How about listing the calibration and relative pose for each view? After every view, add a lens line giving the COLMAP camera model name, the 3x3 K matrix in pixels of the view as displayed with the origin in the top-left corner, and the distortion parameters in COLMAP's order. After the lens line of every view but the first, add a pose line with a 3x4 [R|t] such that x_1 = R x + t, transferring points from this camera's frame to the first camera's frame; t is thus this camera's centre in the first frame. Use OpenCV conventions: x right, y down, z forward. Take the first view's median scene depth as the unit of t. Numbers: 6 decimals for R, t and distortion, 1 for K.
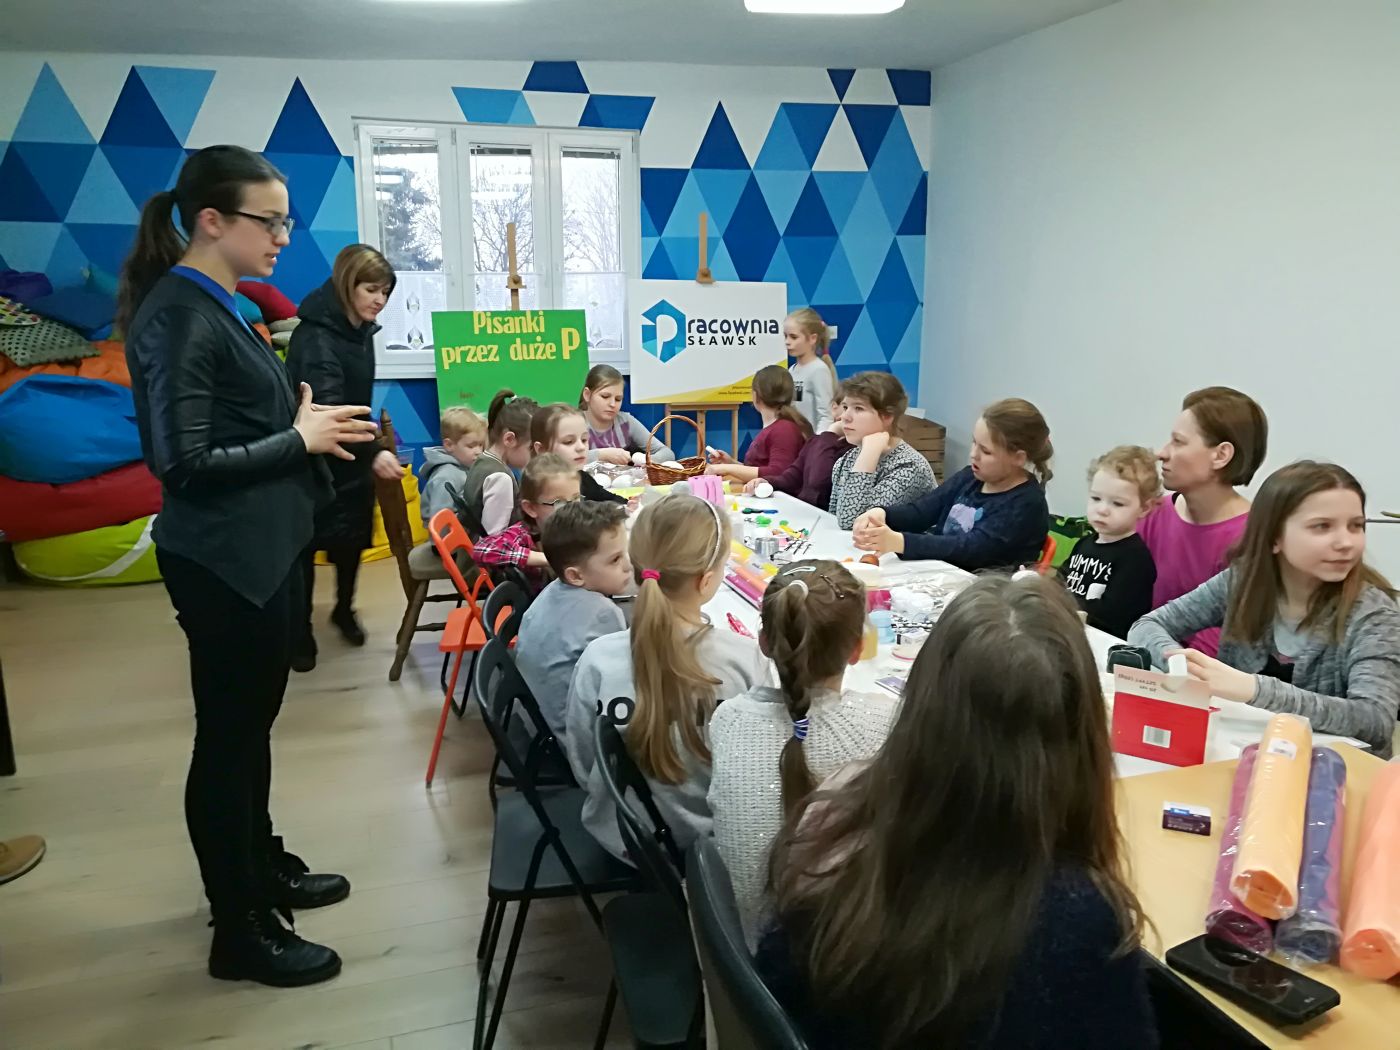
lens RADIAL K [[1154.8, 0, 700.0], [0, 1154.8, 525.0], [0, 0, 1]] dist [0.005203, 0.004854]
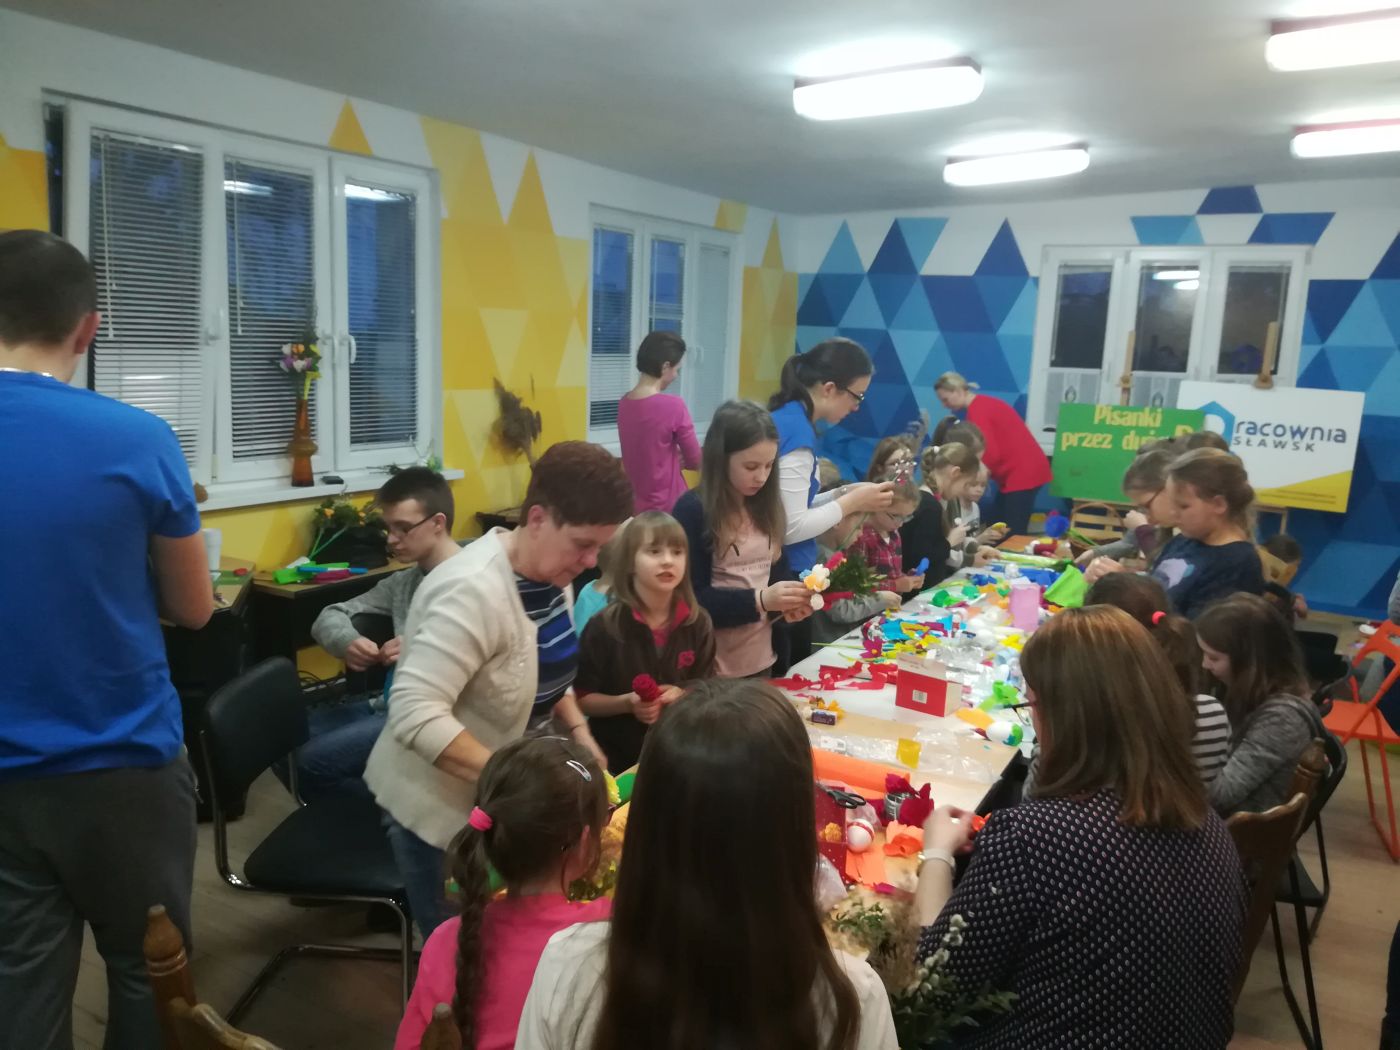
lens RADIAL K [[1154.8, 0, 700.0], [0, 1154.8, 525.0], [0, 0, 1]] dist [0.005203, 0.004854]
pose [[0.631055, 0.142218, -0.762590, 0.456413], [-0.215313, 0.976537, 0.003943, 0.015144], [0.745259, 0.161707, 0.646870, -0.030267]]
